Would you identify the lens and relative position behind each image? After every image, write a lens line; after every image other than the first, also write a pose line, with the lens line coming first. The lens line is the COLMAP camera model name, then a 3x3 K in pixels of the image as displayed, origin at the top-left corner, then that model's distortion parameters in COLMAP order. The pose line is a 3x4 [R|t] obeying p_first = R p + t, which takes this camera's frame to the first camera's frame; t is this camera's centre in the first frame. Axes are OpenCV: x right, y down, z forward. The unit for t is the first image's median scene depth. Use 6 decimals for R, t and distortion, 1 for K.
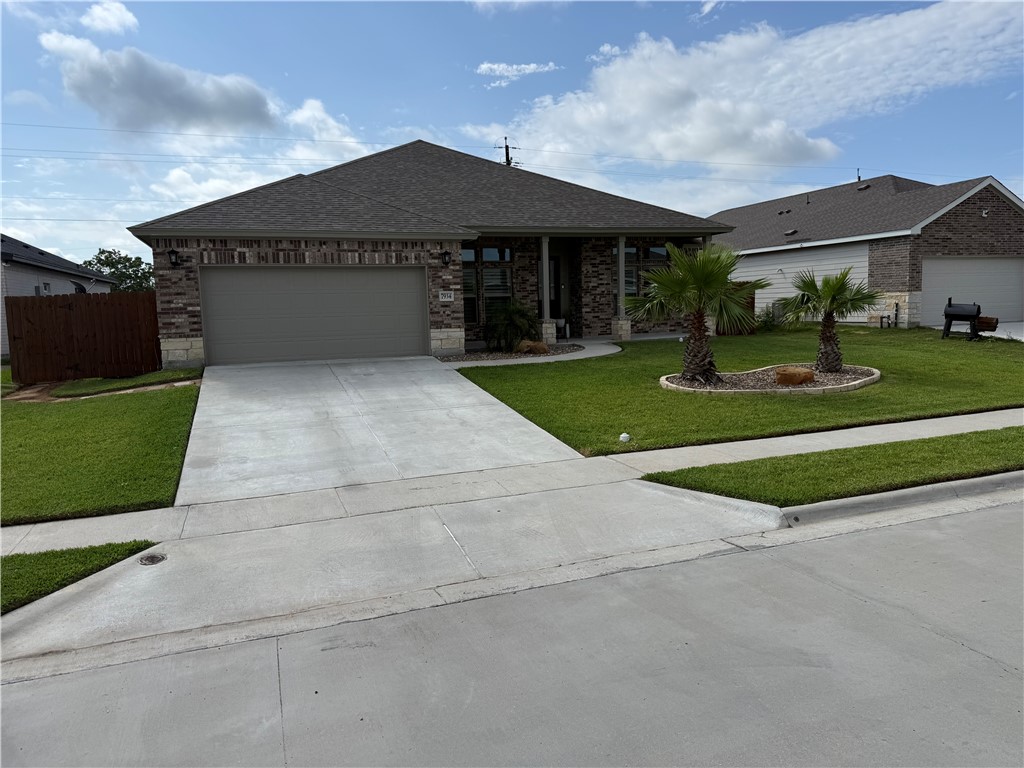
lens RADIAL K [[705.3, 0, 512.0], [0, 705.3, 384.0], [0, 0, 1]] dist [0.119684, -0.191054]
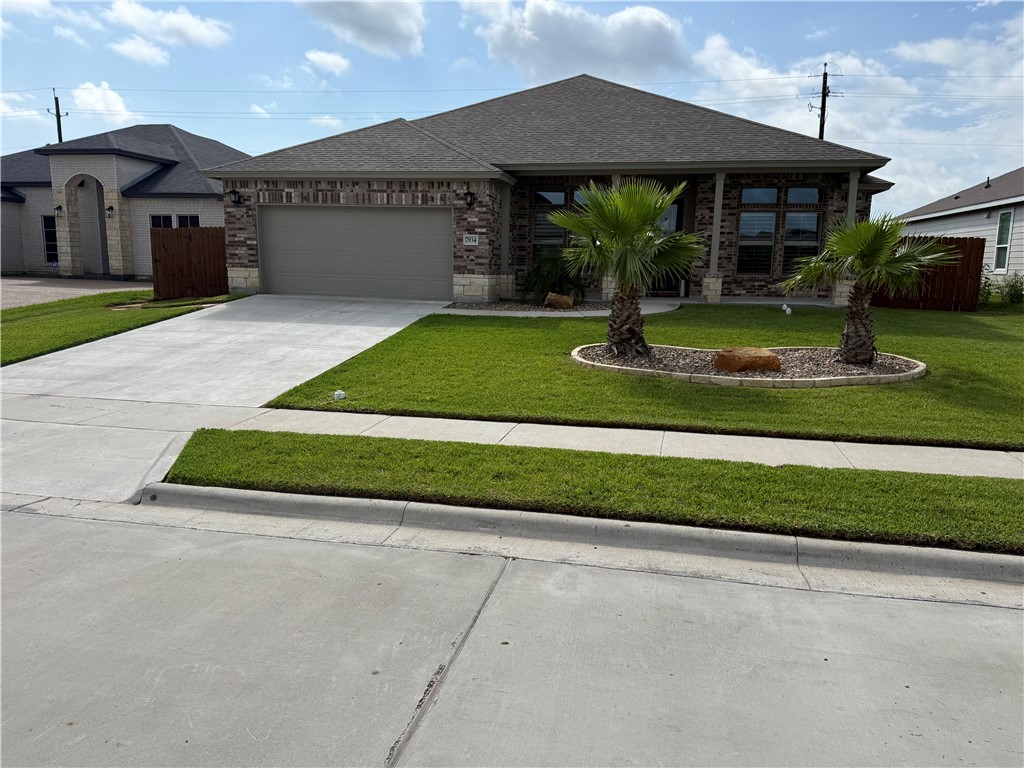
lens RADIAL K [[705.3, 0, 512.0], [0, 705.3, 384.0], [0, 0, 1]] dist [0.119684, -0.191054]
pose [[0.849687, 0.133127, -0.510204, 0.504279], [-0.101173, 0.990787, 0.090034, -0.025160], [0.517489, -0.024882, 0.855328, 0.223165]]
